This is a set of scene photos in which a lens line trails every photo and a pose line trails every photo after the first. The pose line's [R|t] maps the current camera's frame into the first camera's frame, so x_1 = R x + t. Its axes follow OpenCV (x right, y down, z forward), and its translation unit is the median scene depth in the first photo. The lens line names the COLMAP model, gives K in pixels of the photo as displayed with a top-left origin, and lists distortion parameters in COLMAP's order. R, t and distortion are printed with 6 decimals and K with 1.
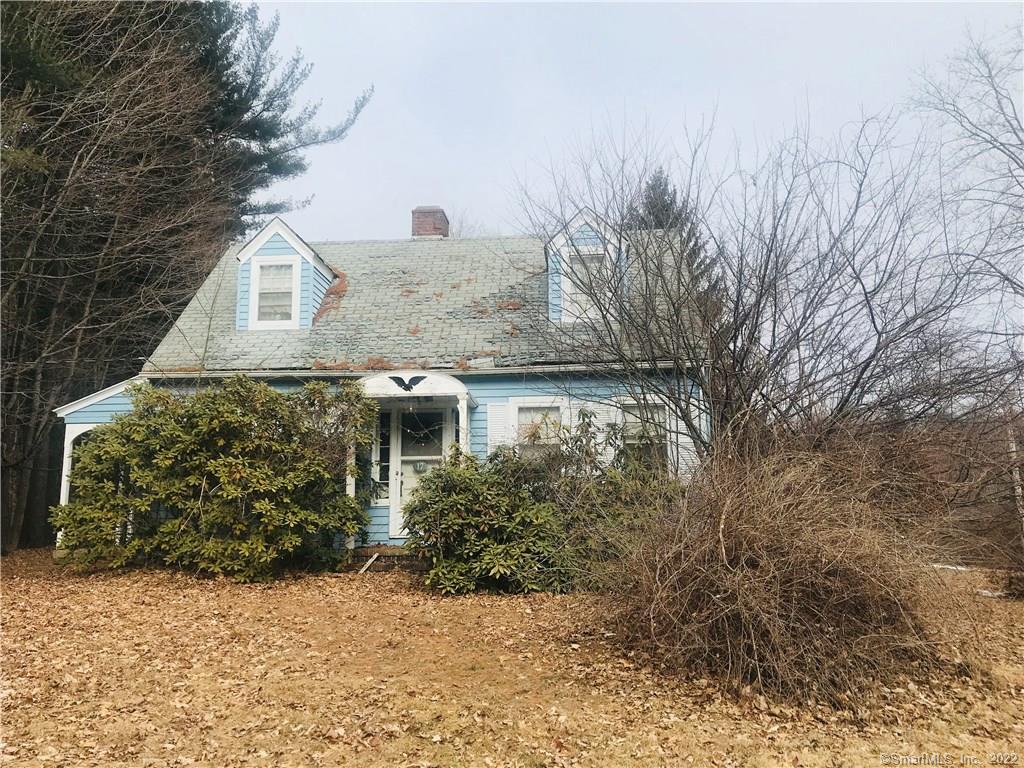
lens RADIAL K [[815.5, 0, 512.0], [0, 815.5, 384.0], [0, 0, 1]] dist [0.062469, -0.002890]
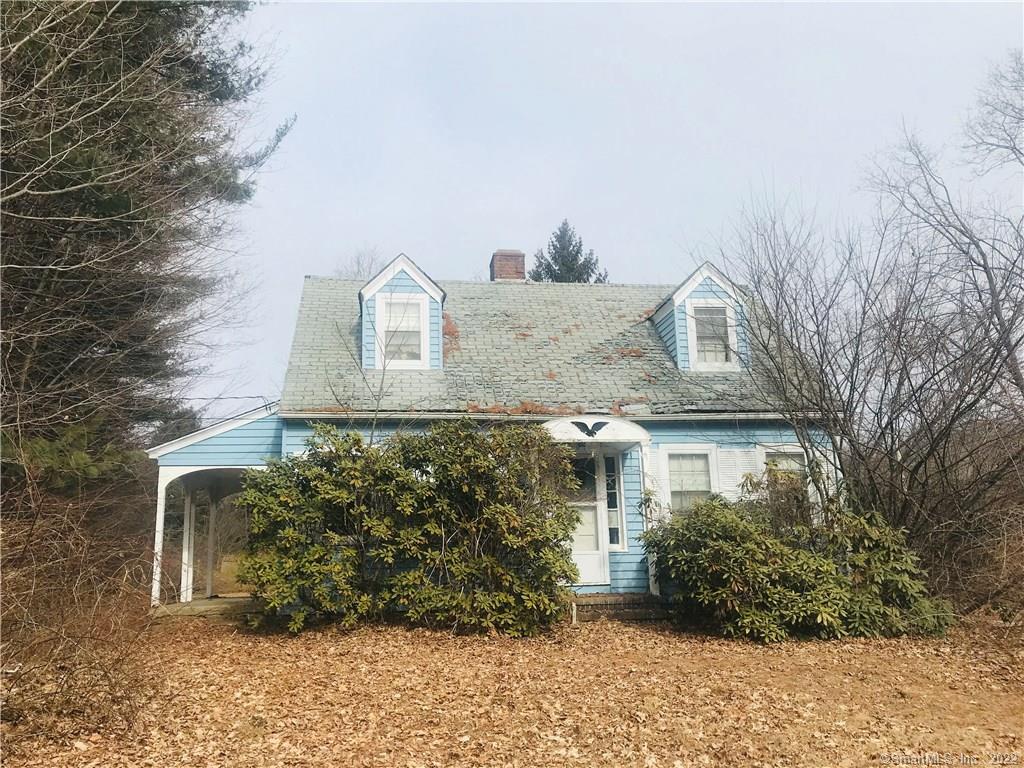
lens RADIAL K [[815.5, 0, 512.0], [0, 815.5, 384.0], [0, 0, 1]] dist [0.062469, -0.002890]
pose [[0.977243, 0.027836, 0.210289, -0.398744], [-0.017525, 0.998558, -0.050735, -0.003136], [-0.211398, 0.045895, 0.976322, 0.041951]]
